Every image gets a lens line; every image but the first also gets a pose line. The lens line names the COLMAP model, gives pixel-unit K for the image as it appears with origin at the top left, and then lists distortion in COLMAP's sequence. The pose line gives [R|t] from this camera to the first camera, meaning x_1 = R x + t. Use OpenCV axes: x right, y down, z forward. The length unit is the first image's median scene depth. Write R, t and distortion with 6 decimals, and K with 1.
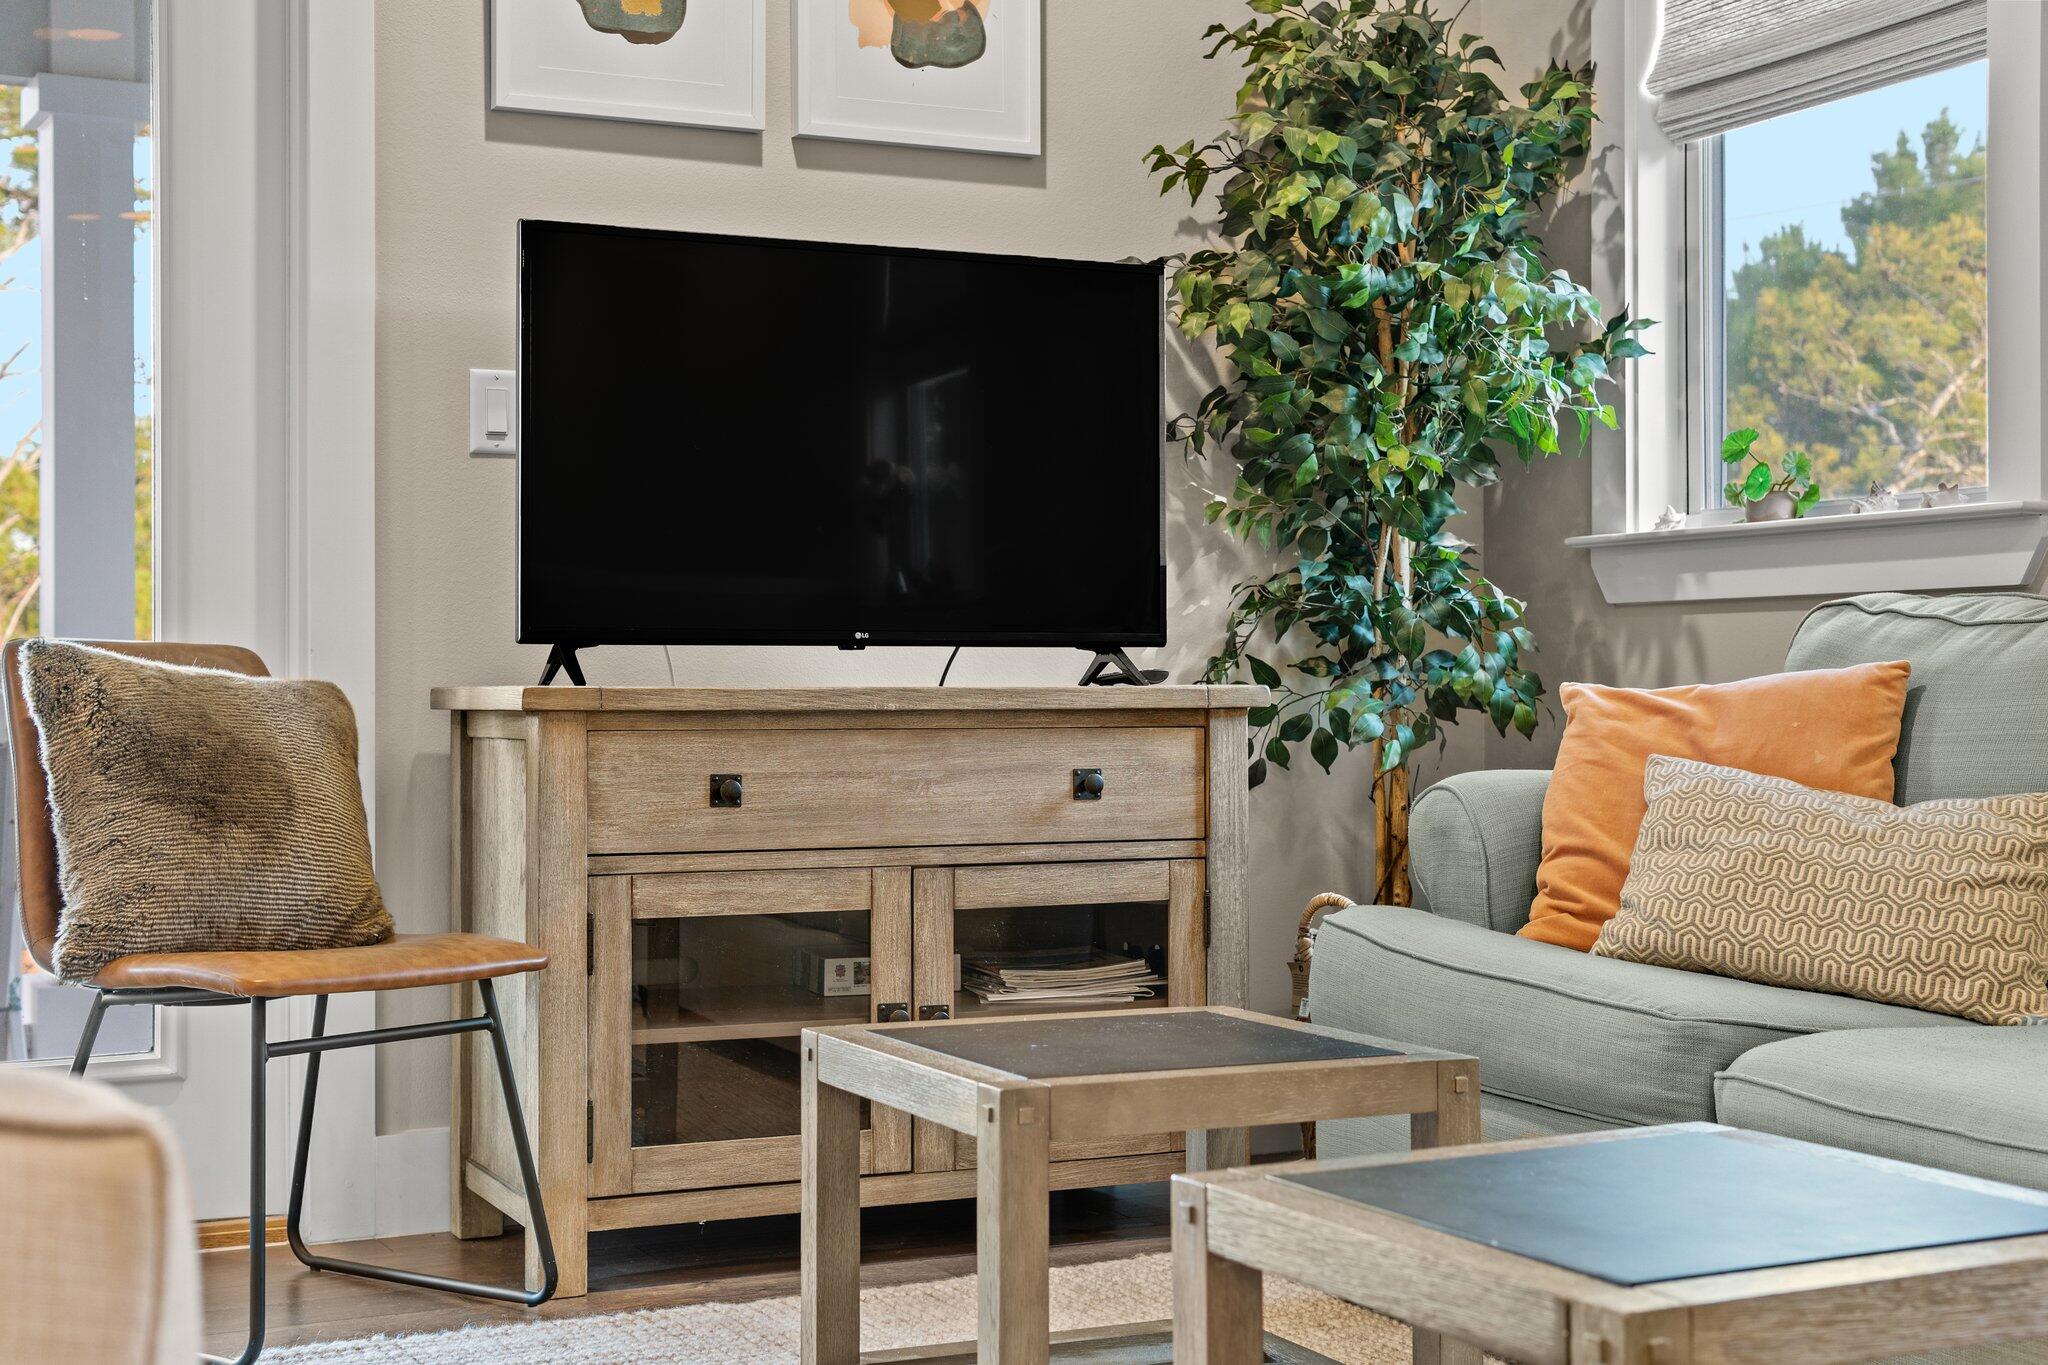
lens RADIAL K [[2656.1, 0, 1029.9], [0, 2656.1, 688.0], [0, 0, 1]] dist [-0.019731, 0.000000]
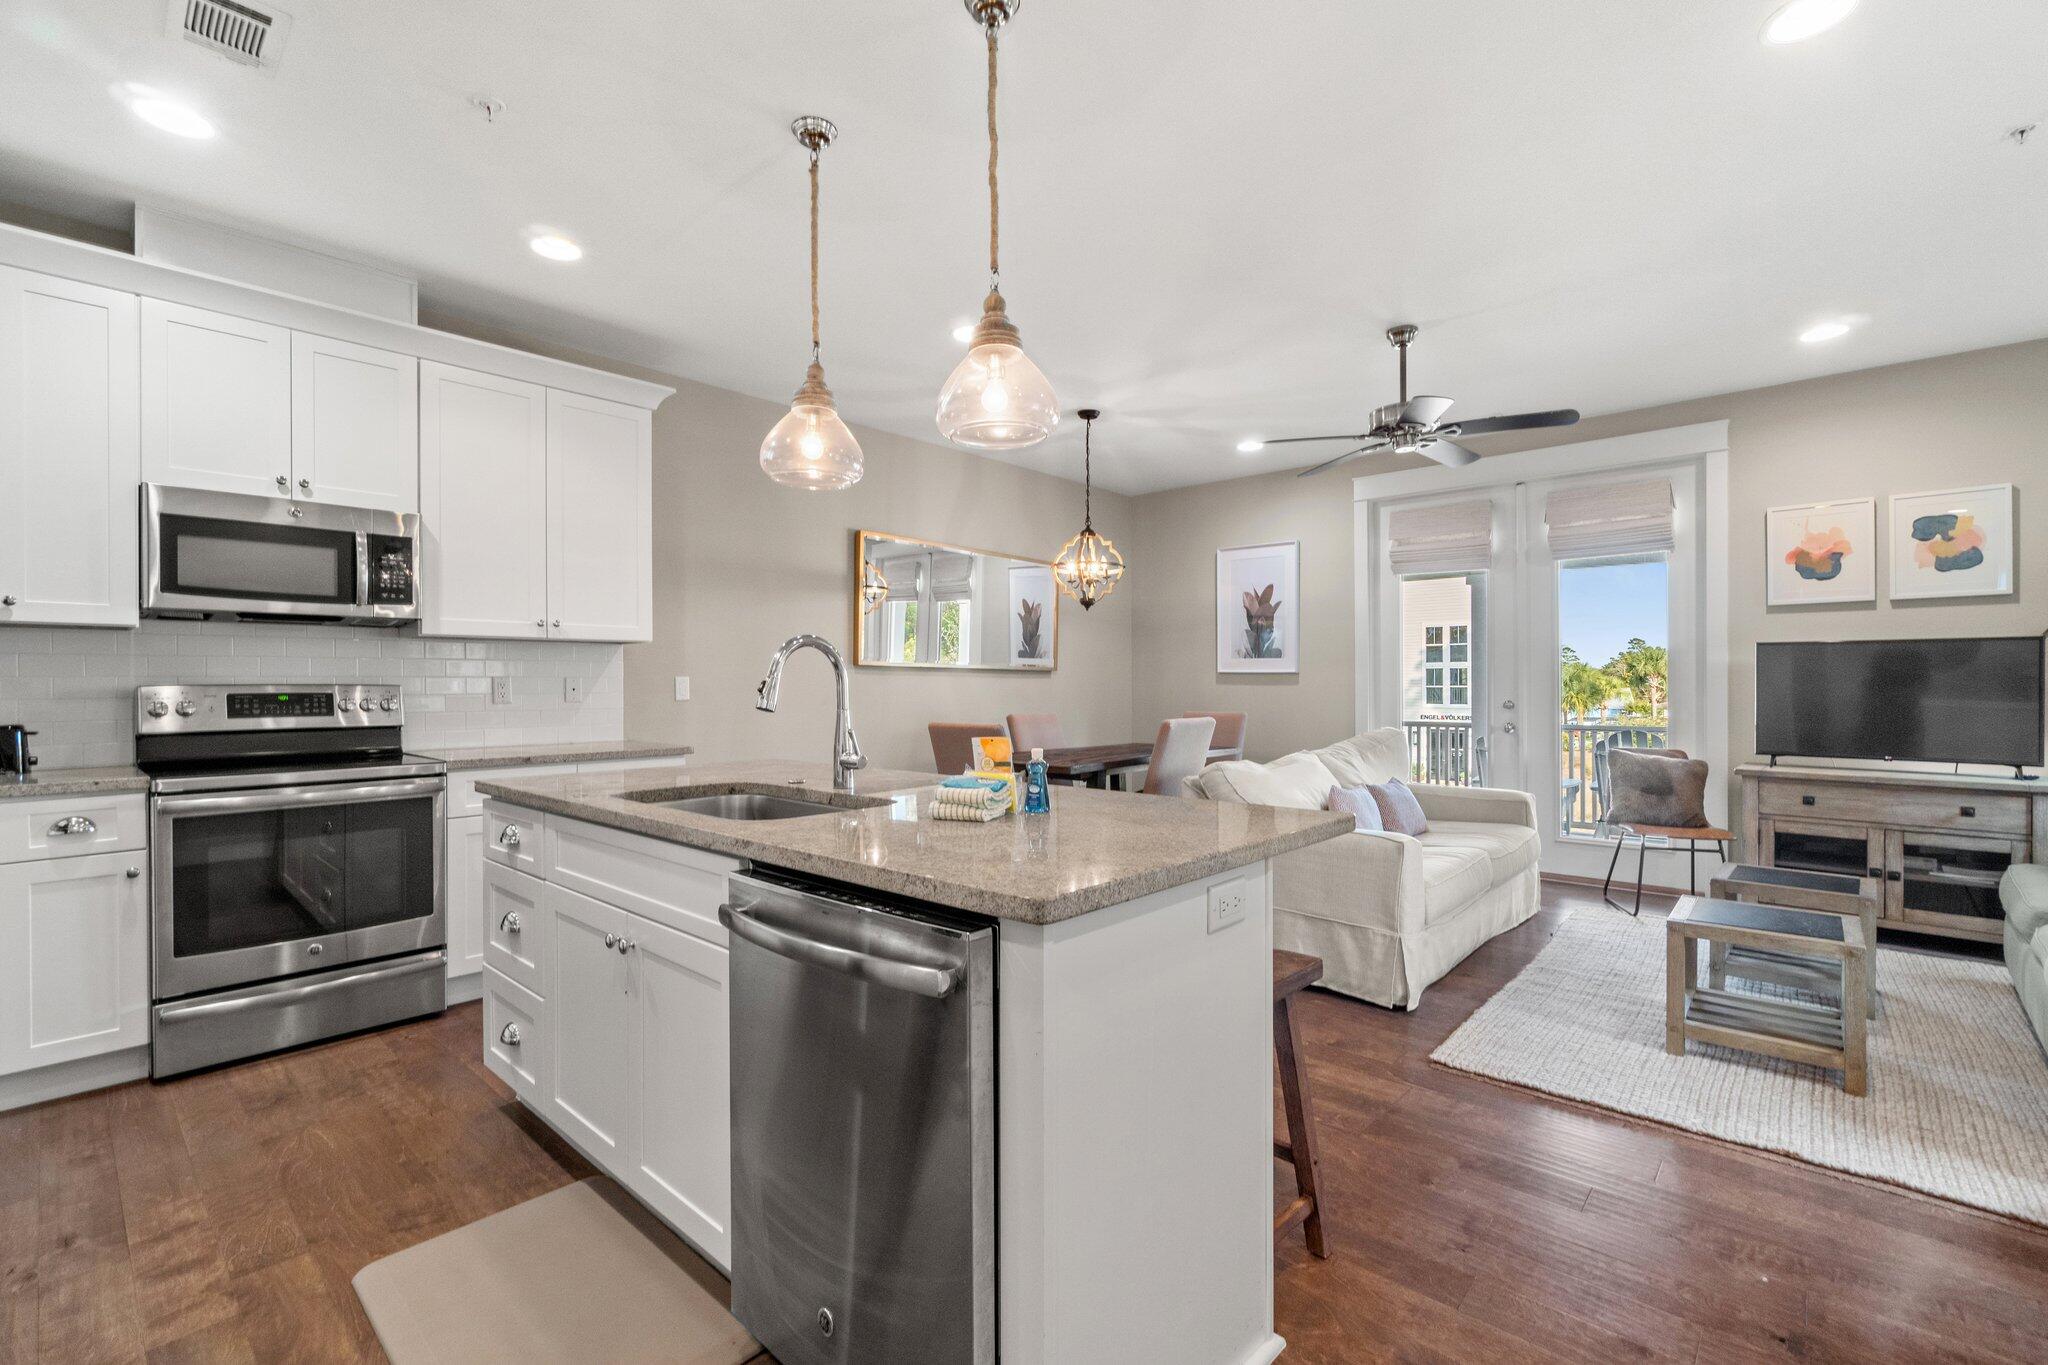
lens RADIAL K [[889.1, 0, 1027.8], [0, 889.1, 685.8], [0, 0, 1]] dist [0.010557, -0.000871]
pose [[0.375203, 0.003539, -0.926936, 0.537314], [-0.000048, 0.999993, 0.003798, -0.107074], [0.926943, -0.001381, 0.375201, -0.398642]]
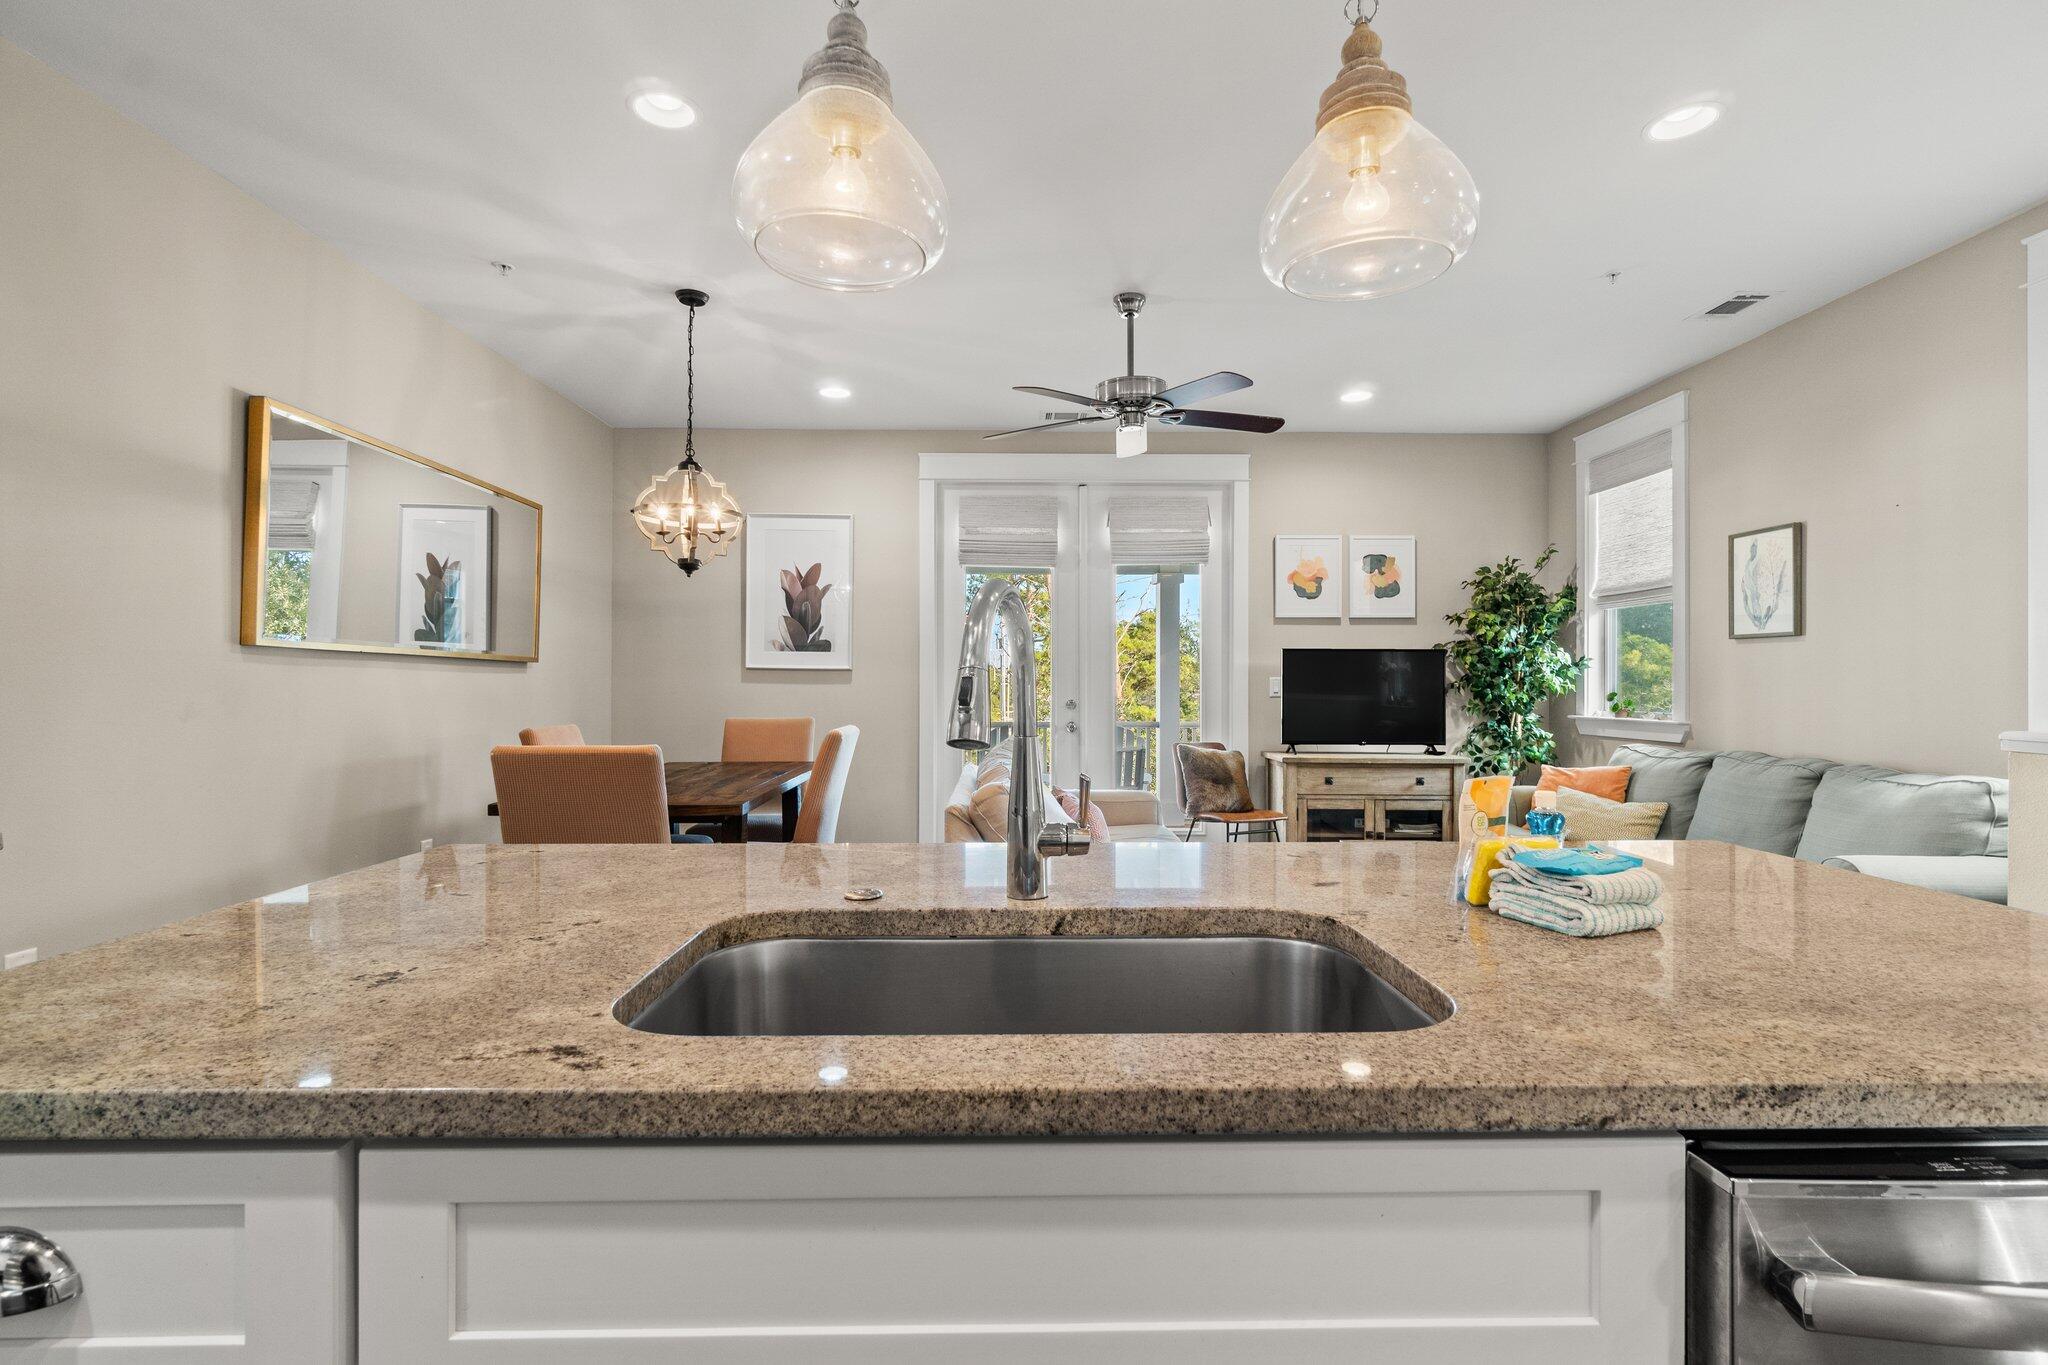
lens RADIAL K [[958.0, 0, 1023.0], [0, 958.0, 679.1], [0, 0, 1]] dist [-0.003170, -0.000812]
pose [[0.902516, 0.002994, -0.430646, 0.095846], [-0.004504, 0.999987, -0.002487, -0.107065], [0.430633, 0.004184, 0.902517, -0.567747]]
